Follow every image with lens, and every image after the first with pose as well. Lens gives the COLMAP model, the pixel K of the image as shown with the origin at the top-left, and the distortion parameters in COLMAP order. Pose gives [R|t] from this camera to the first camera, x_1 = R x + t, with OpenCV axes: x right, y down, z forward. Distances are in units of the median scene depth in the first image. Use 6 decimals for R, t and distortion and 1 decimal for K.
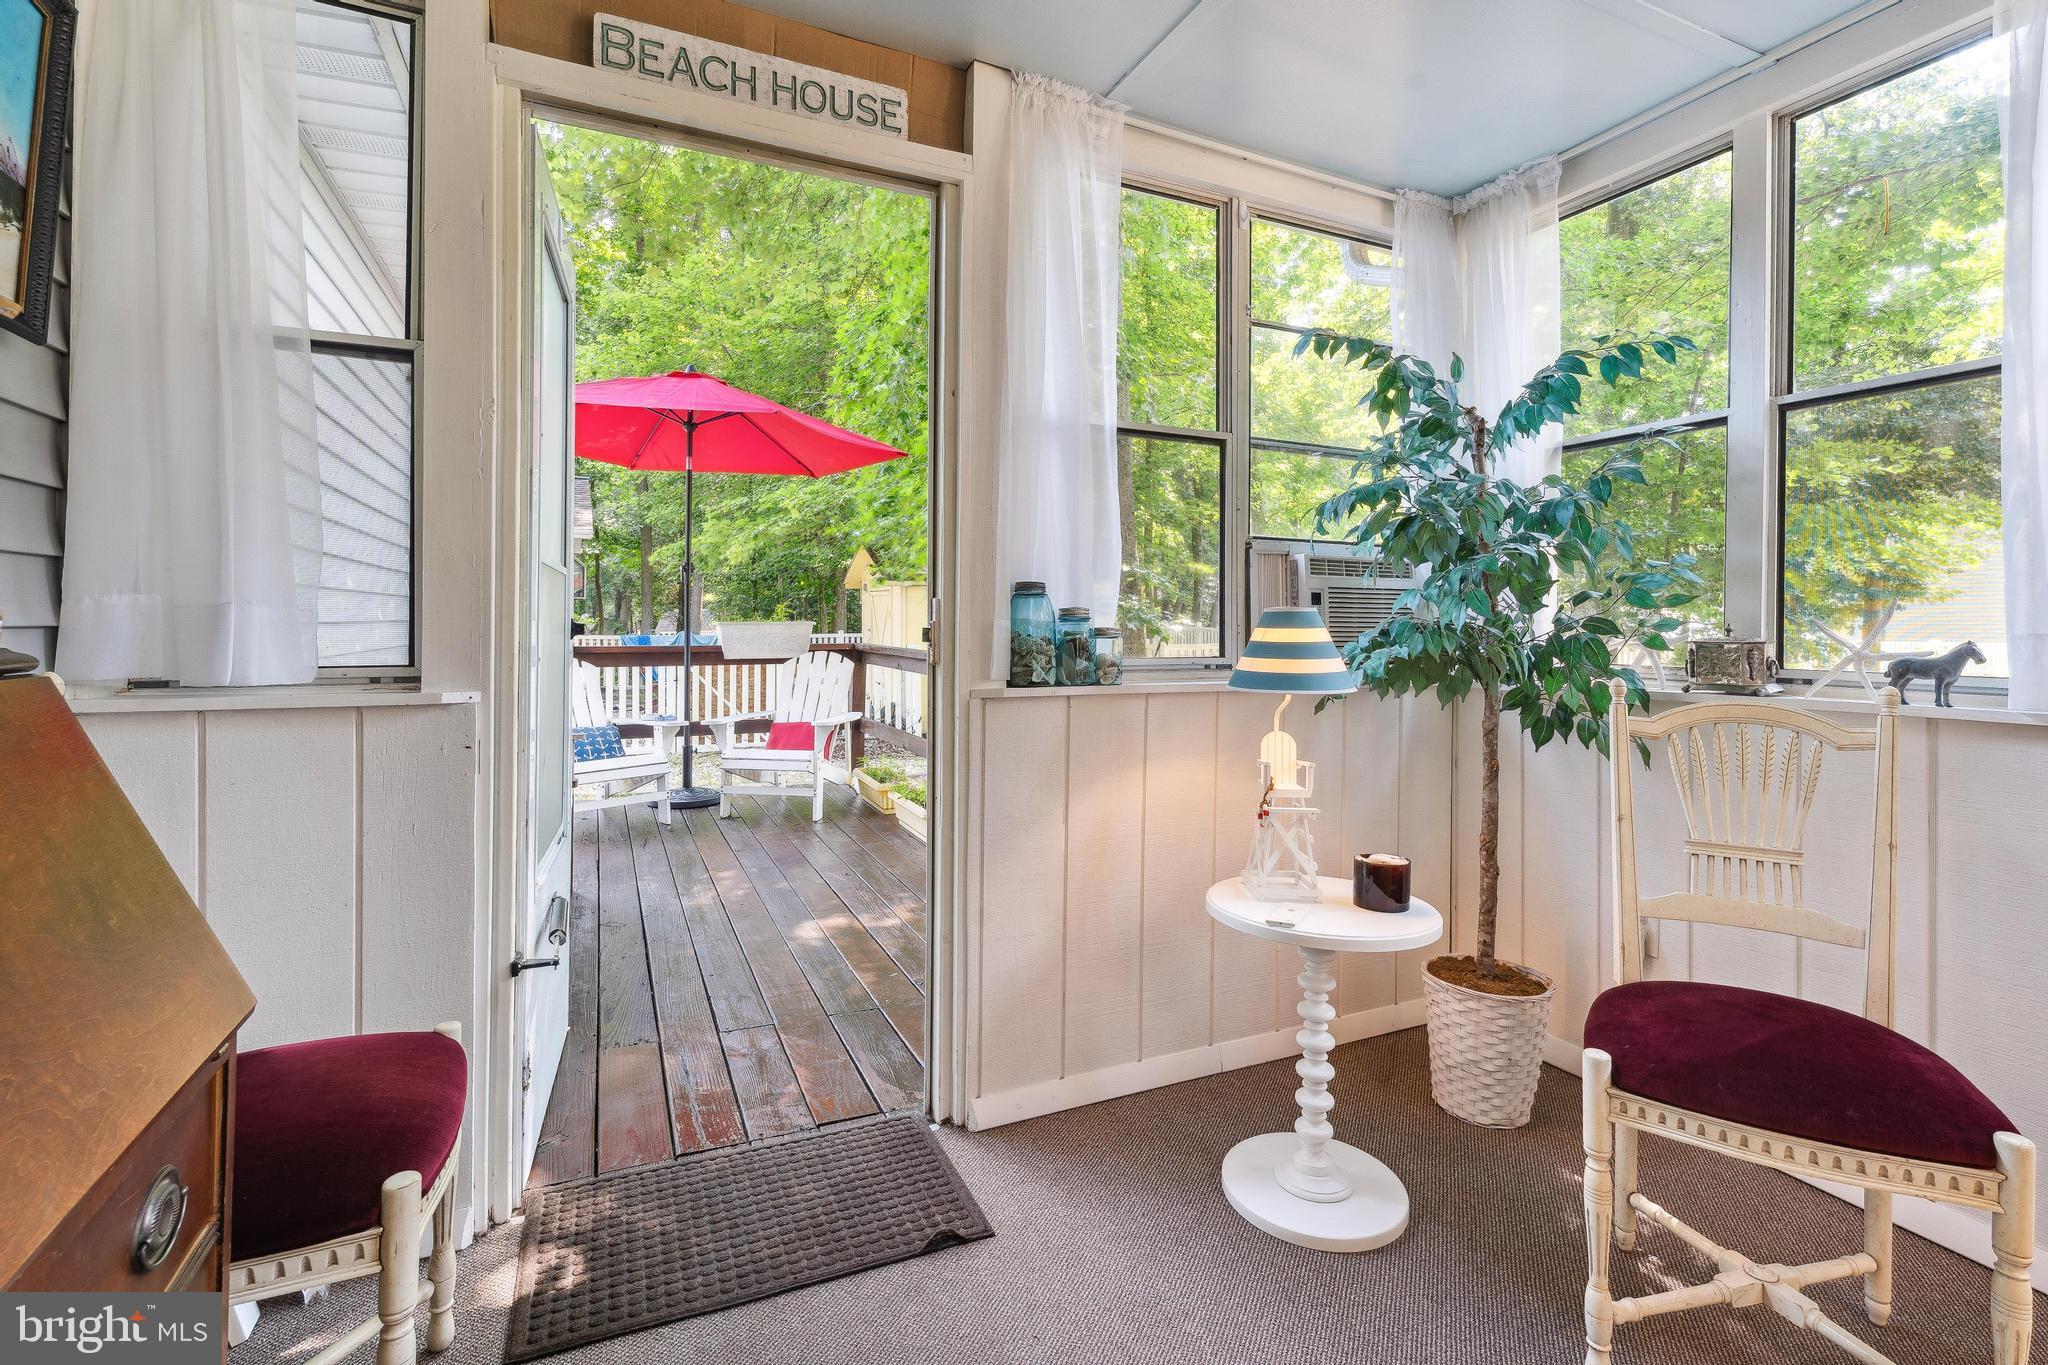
lens RADIAL K [[928.9, 0, 1027.2], [0, 928.9, 617.8], [0, 0, 1]] dist [0.000078, -0.005973]
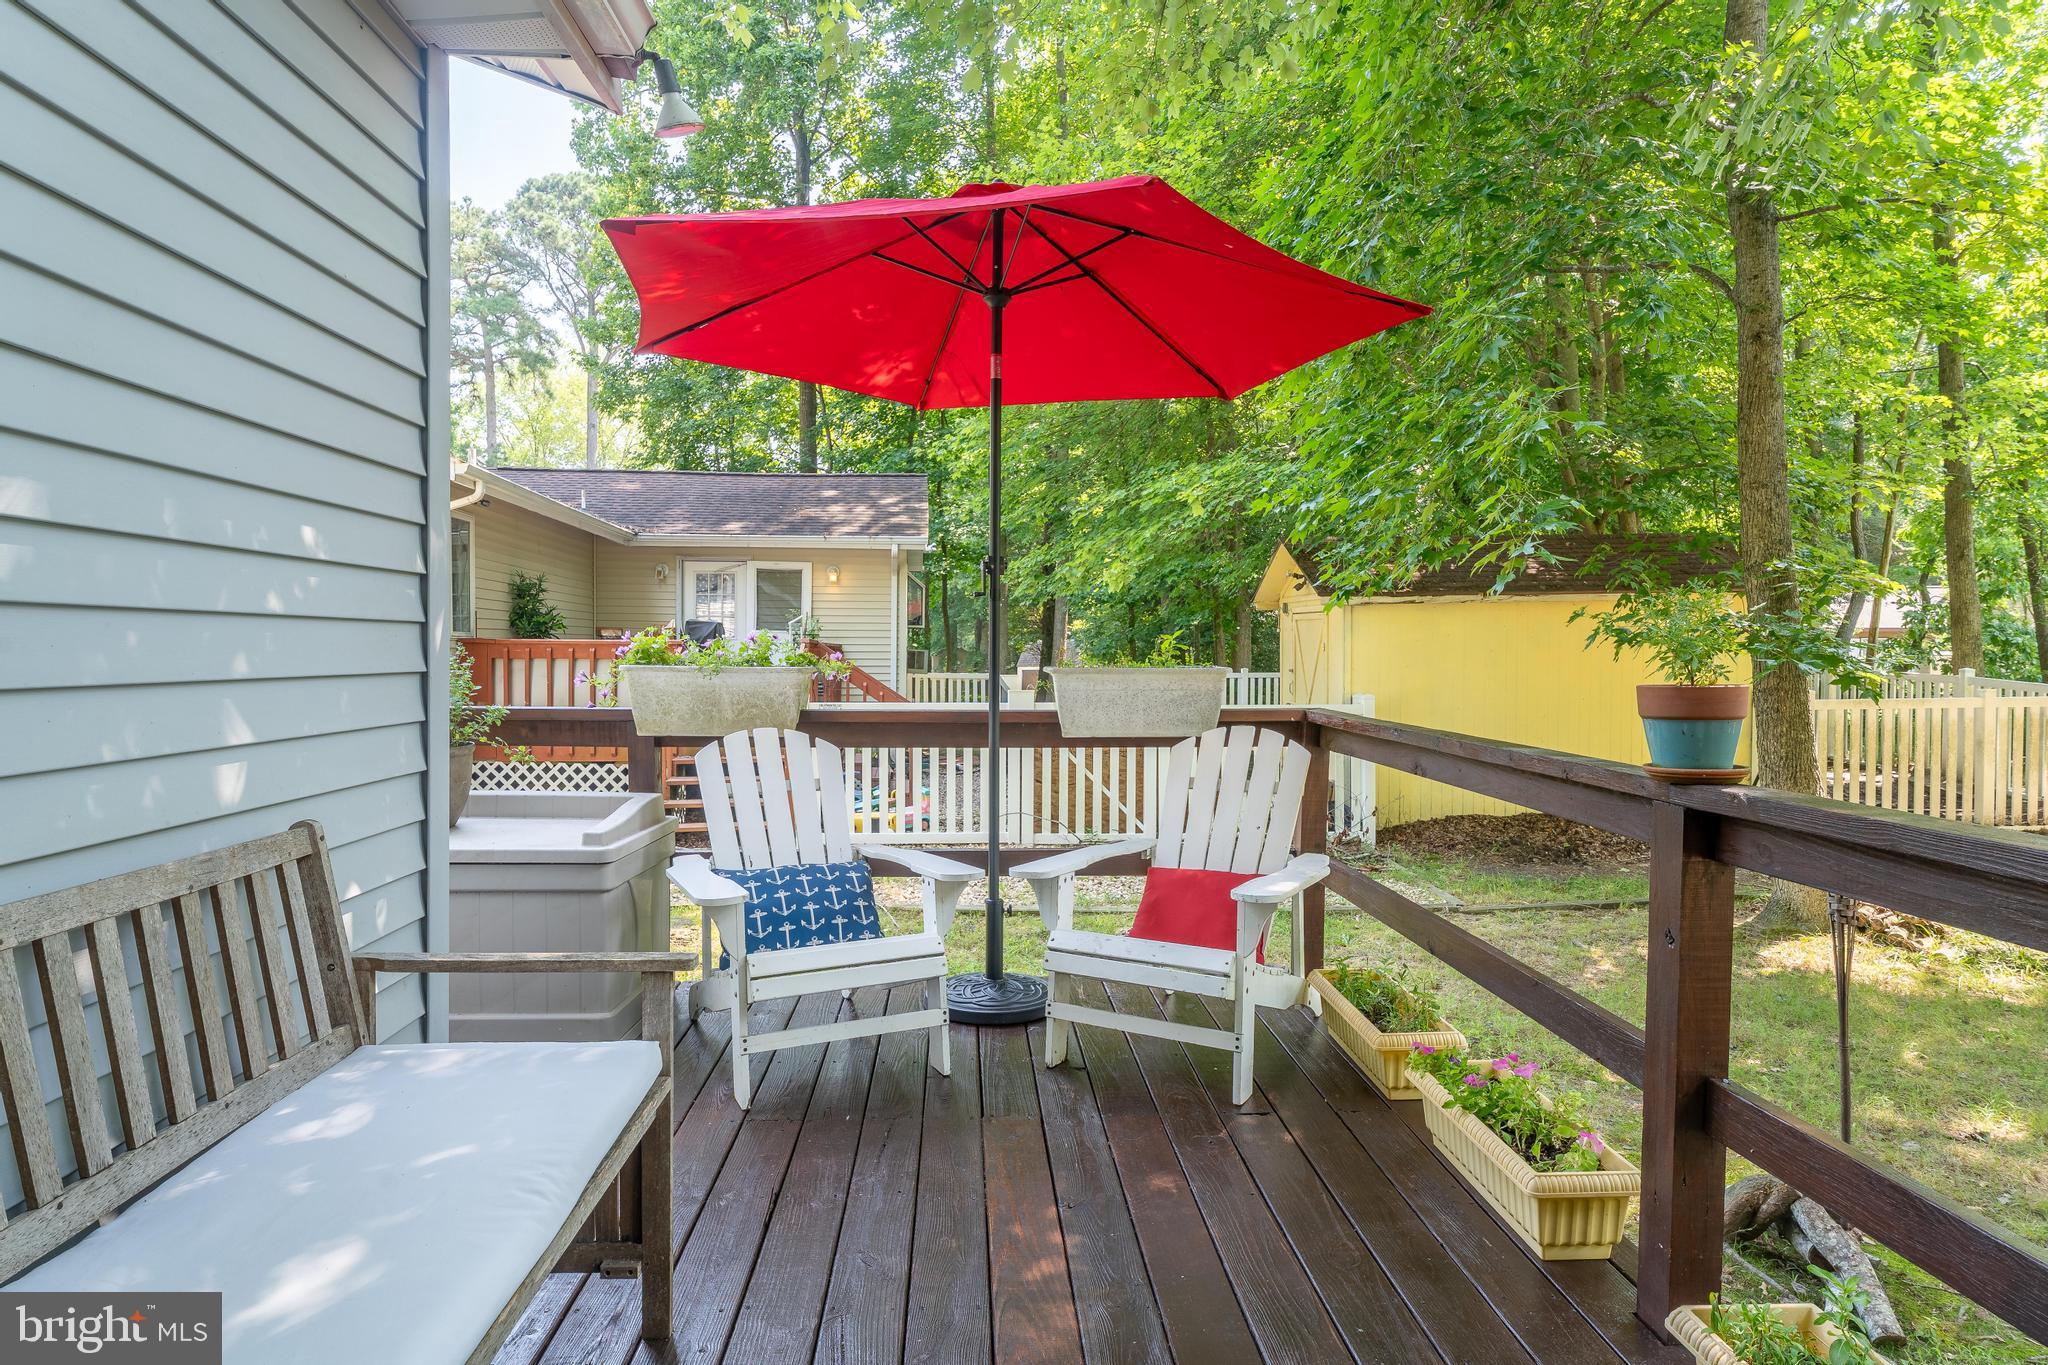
lens RADIAL K [[1142.3, 0, 1024.0], [0, 1142.3, 682.5], [0, 0, 1]] dist [-0.002910, -0.000603]
pose [[0.927965, 0.011587, -0.372487, -0.279550], [-0.000743, 0.999572, 0.029244, -0.016221], [0.372667, -0.026861, 0.927576, 1.044630]]
